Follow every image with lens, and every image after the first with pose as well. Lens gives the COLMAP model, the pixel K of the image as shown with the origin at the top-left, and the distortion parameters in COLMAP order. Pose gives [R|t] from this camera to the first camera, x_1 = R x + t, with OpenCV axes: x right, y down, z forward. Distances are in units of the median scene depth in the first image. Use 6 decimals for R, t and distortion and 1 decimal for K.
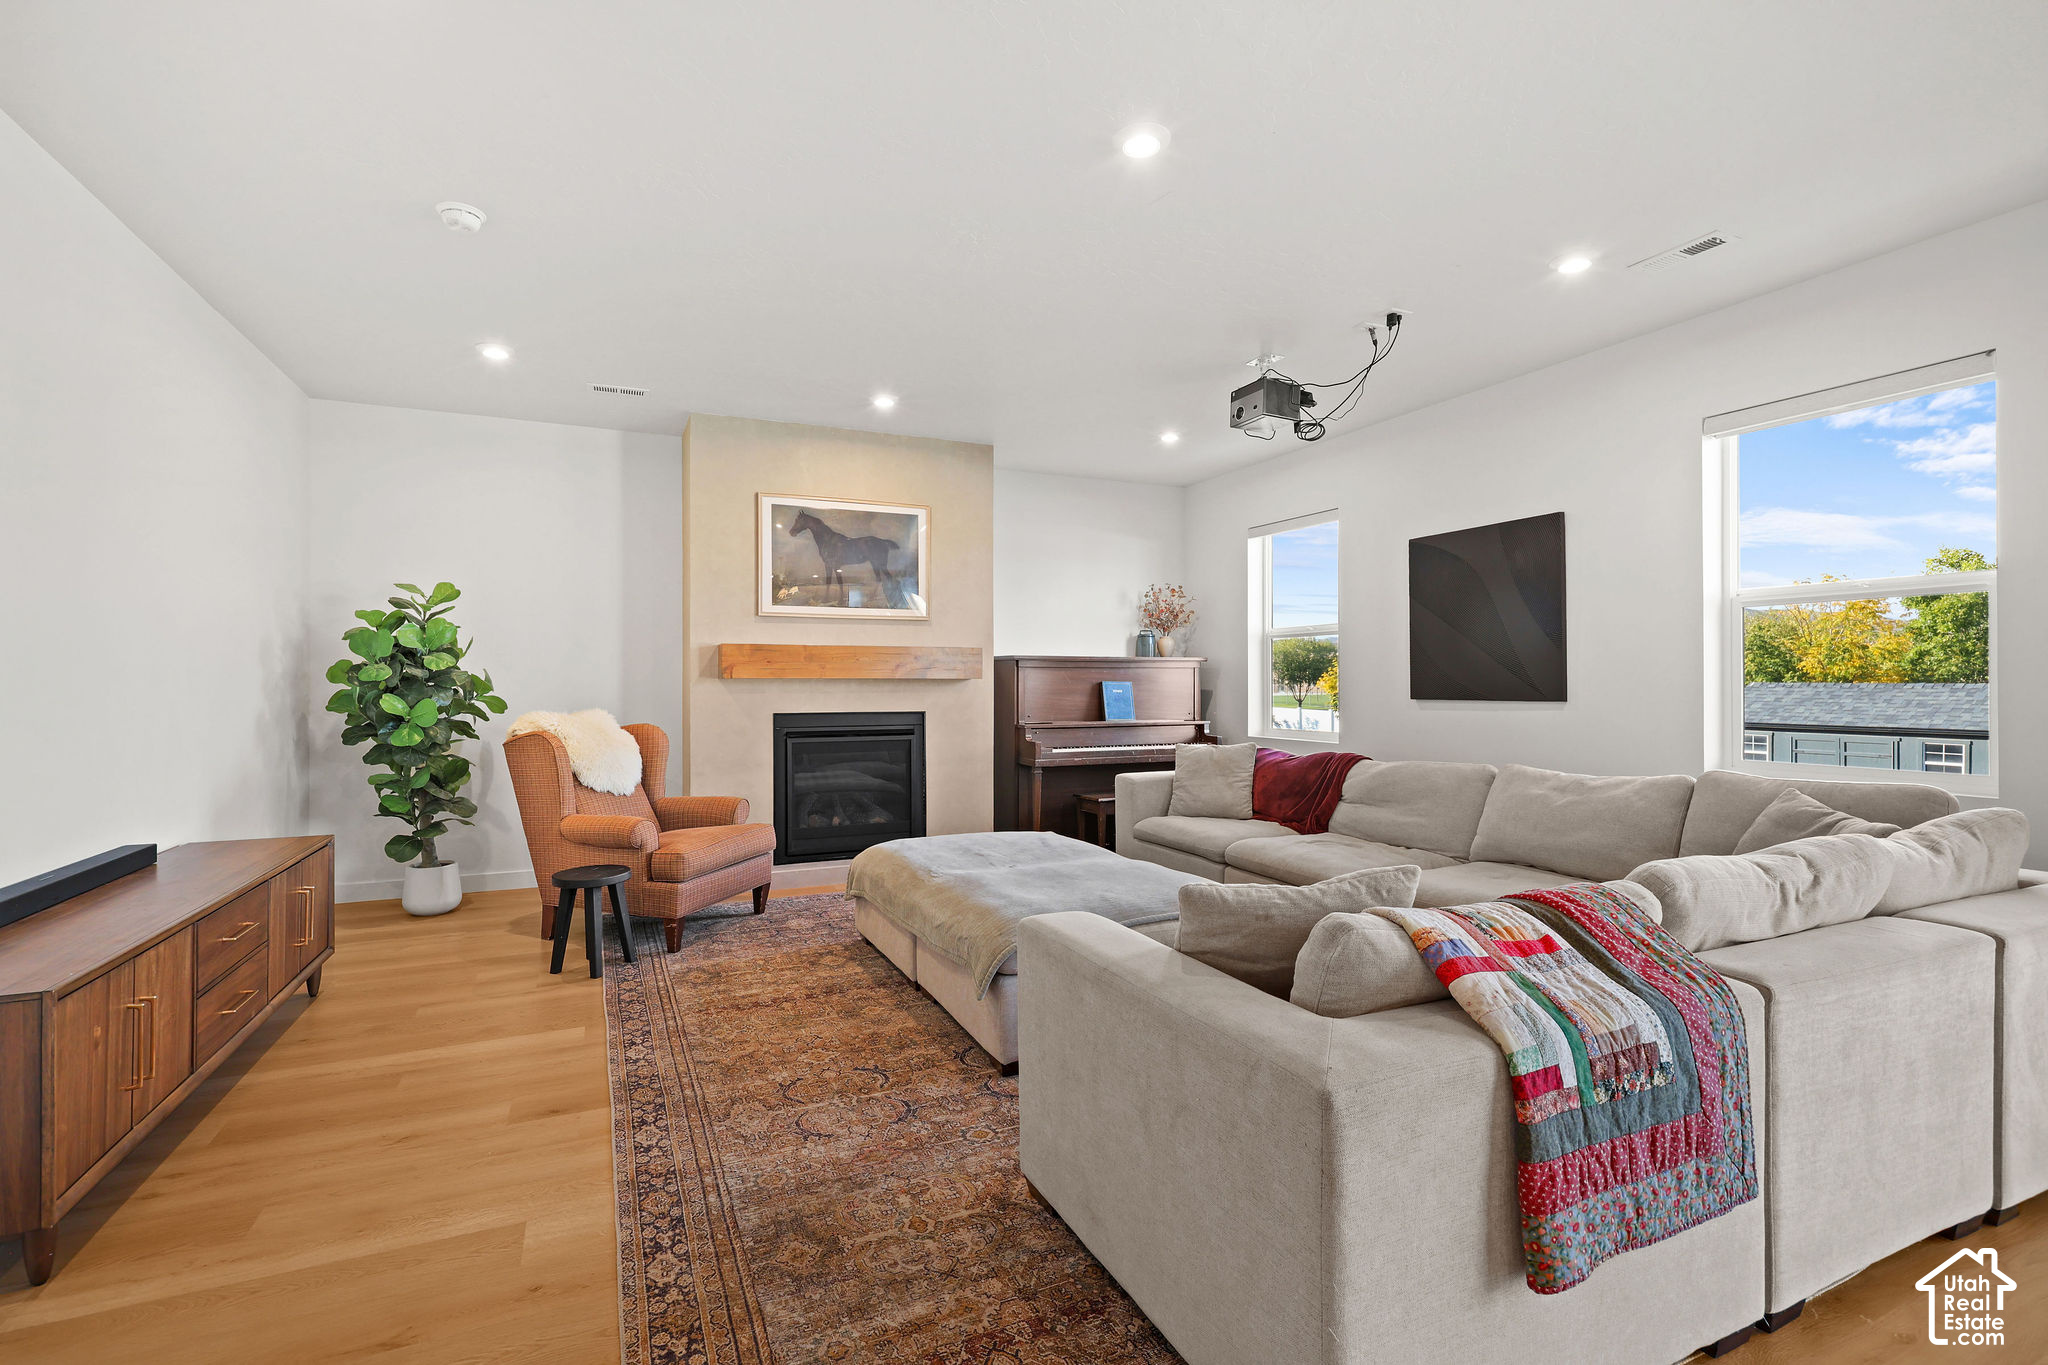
lens RADIAL K [[931.7, 0, 1014.3], [0, 931.7, 675.8], [0, 0, 1]] dist [0.005512, -0.000861]
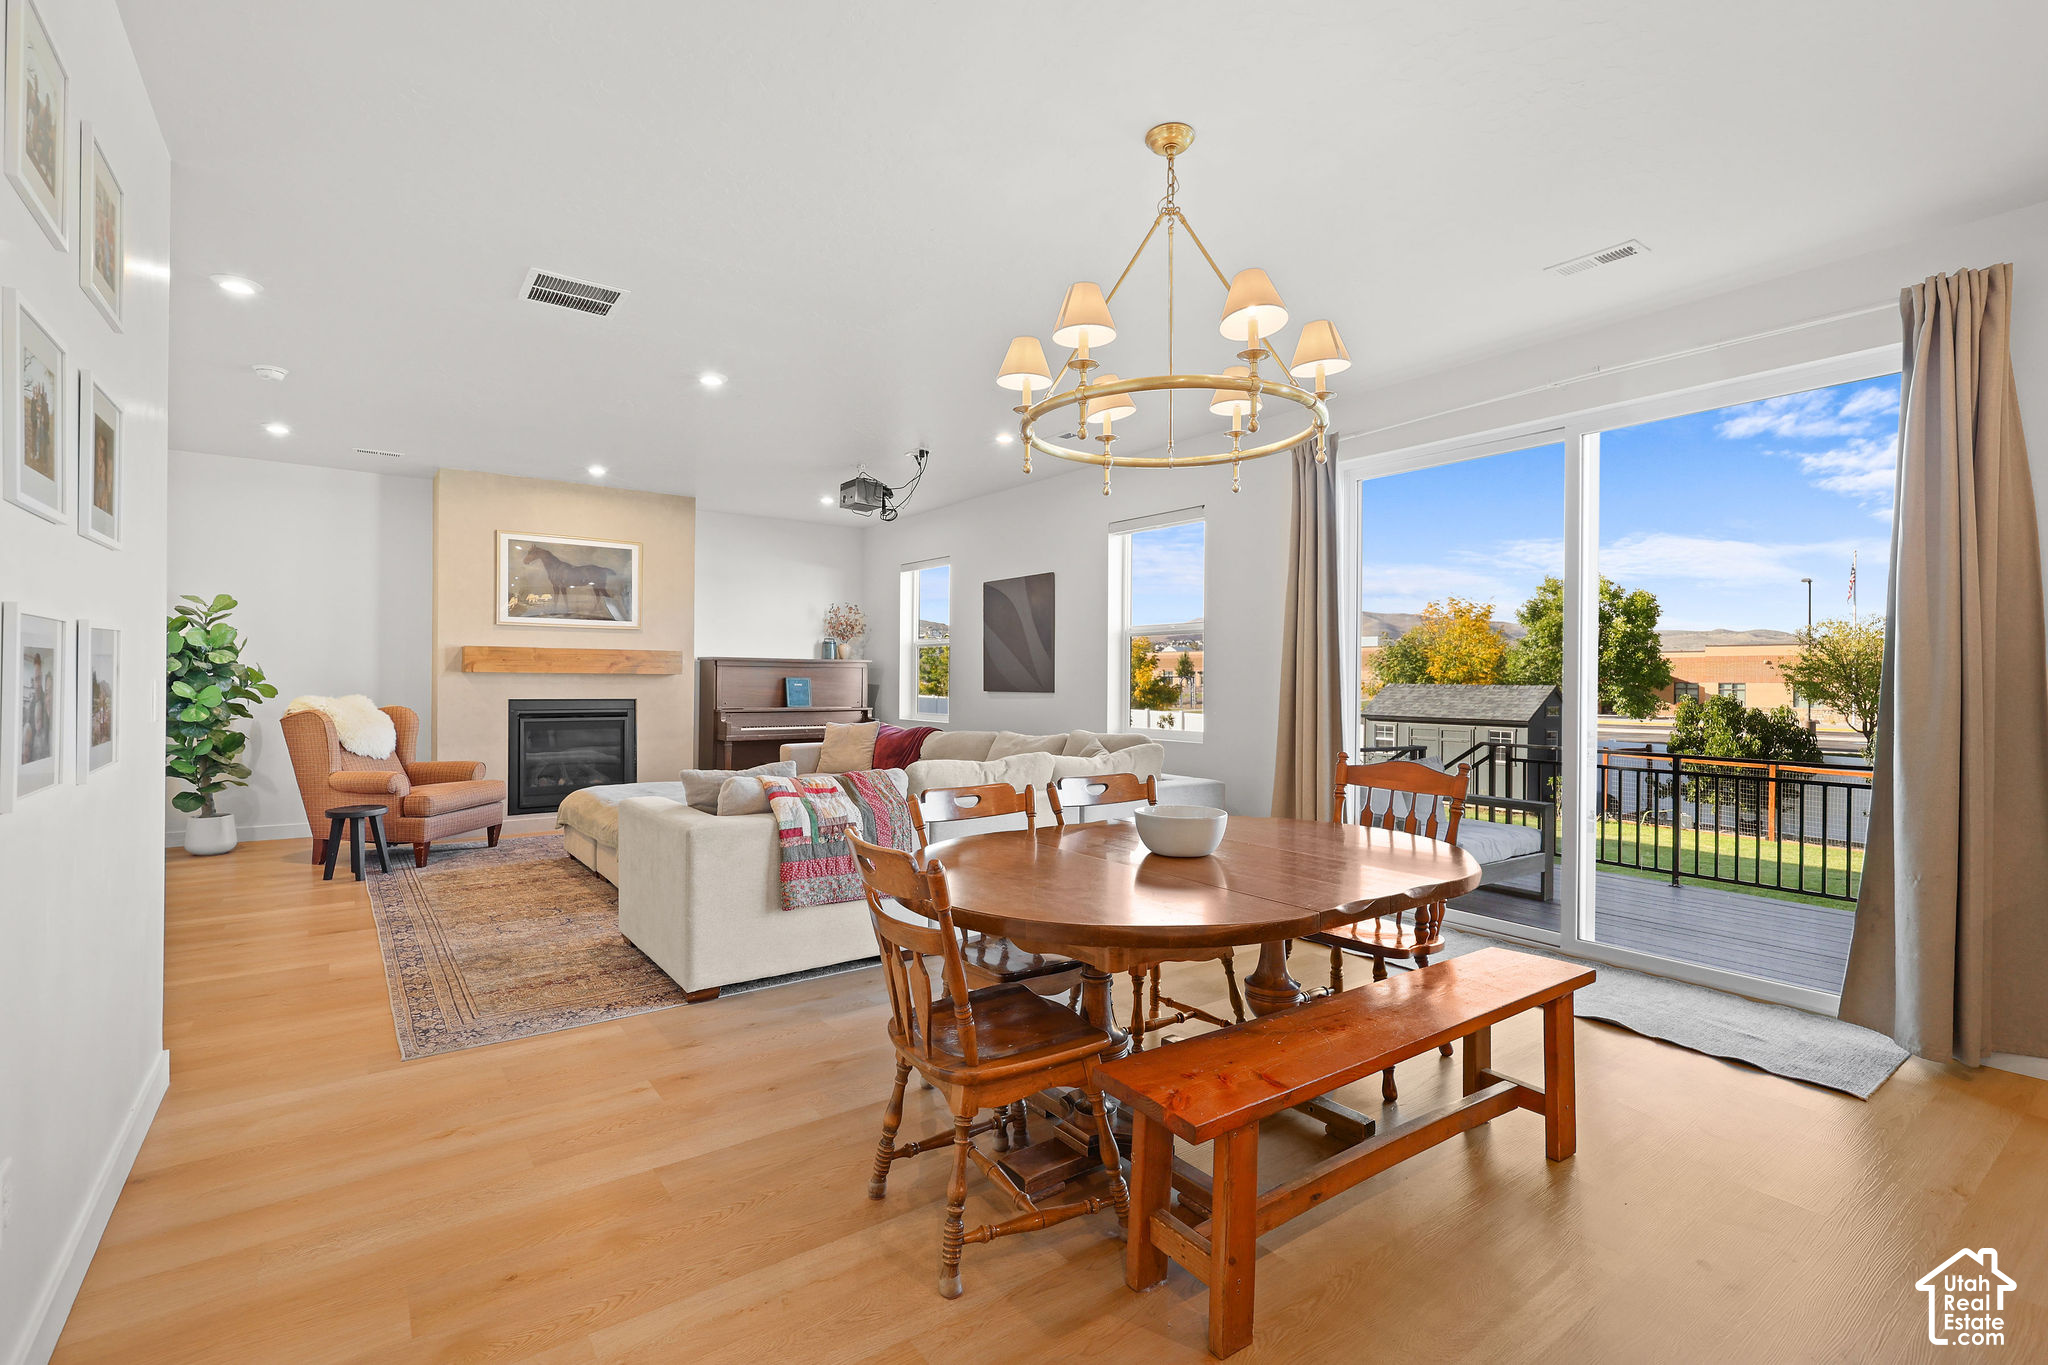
lens RADIAL K [[931.7, 0, 1018.4], [0, 931.7, 677.4], [0, 0, 1]] dist [0.005512, -0.000861]
pose [[0.977443, 0.009316, 0.210992, 0.183824], [-0.010360, 0.999939, 0.003842, -0.003341], [-0.210944, -0.005941, 0.977480, -0.481922]]
